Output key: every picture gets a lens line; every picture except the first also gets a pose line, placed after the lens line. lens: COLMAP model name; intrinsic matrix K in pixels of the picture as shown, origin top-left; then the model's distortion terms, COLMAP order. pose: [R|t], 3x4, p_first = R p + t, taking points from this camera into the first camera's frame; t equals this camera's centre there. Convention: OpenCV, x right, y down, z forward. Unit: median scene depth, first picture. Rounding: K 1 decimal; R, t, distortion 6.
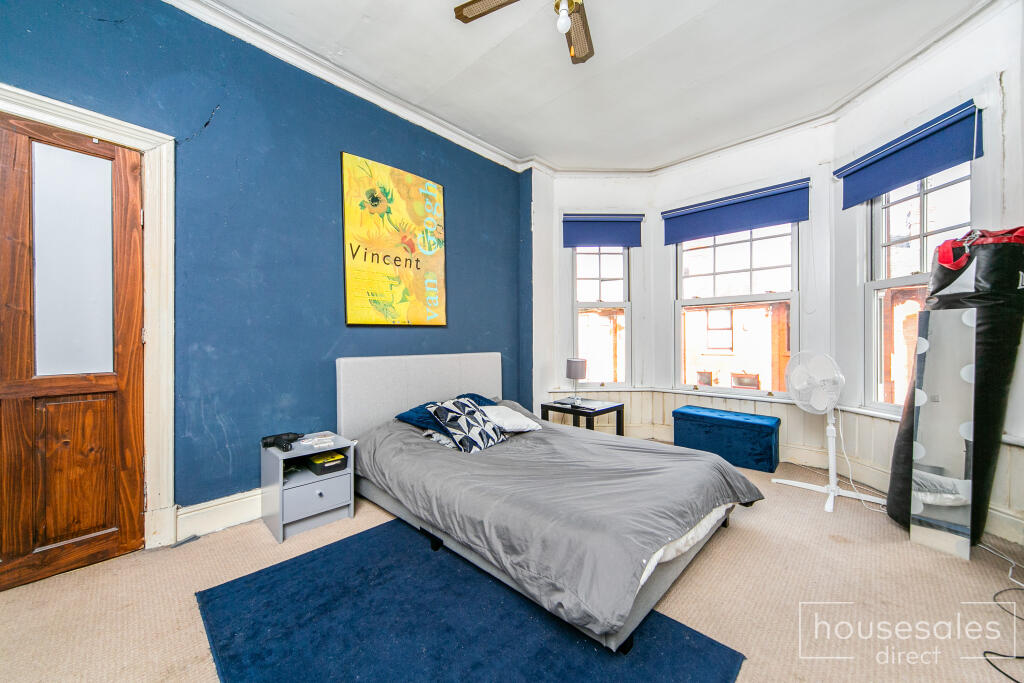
lens RADIAL K [[370.4, 0, 512.7], [0, 370.4, 336.3], [0, 0, 1]] dist [0.000954, 0.000088]
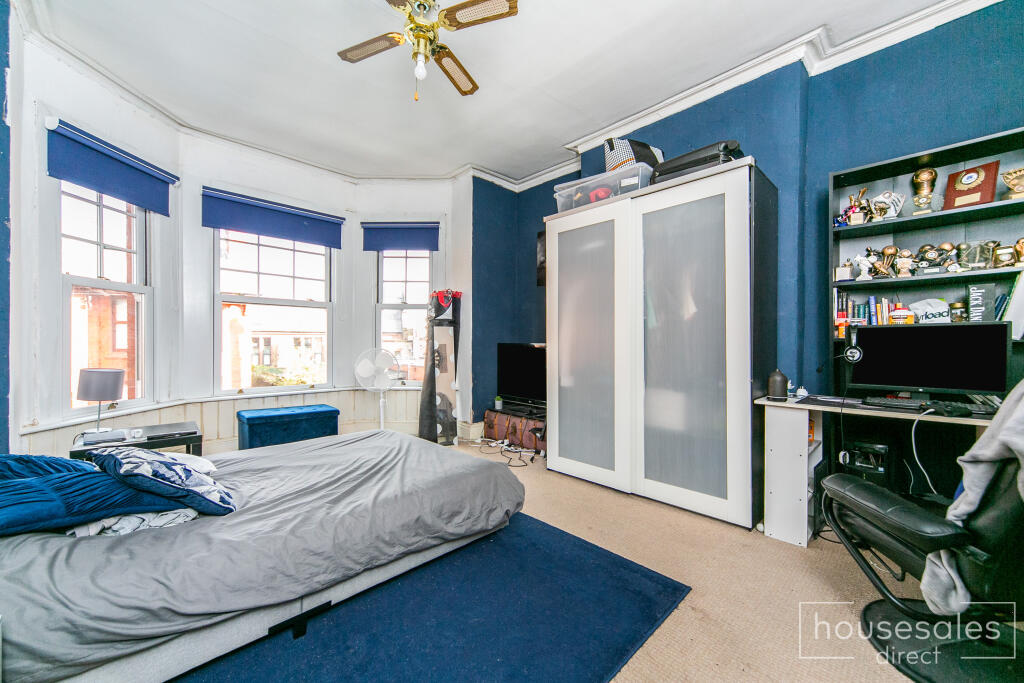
lens RADIAL K [[381.8, 0, 511.0], [0, 381.8, 345.3], [0, 0, 1]] dist [-0.000495, -0.000069]
pose [[0.042516, 0.000488, 0.999096, -0.504052], [-0.014075, 0.999901, 0.000111, 0.014834], [-0.998997, -0.014067, 0.042518, 0.324884]]
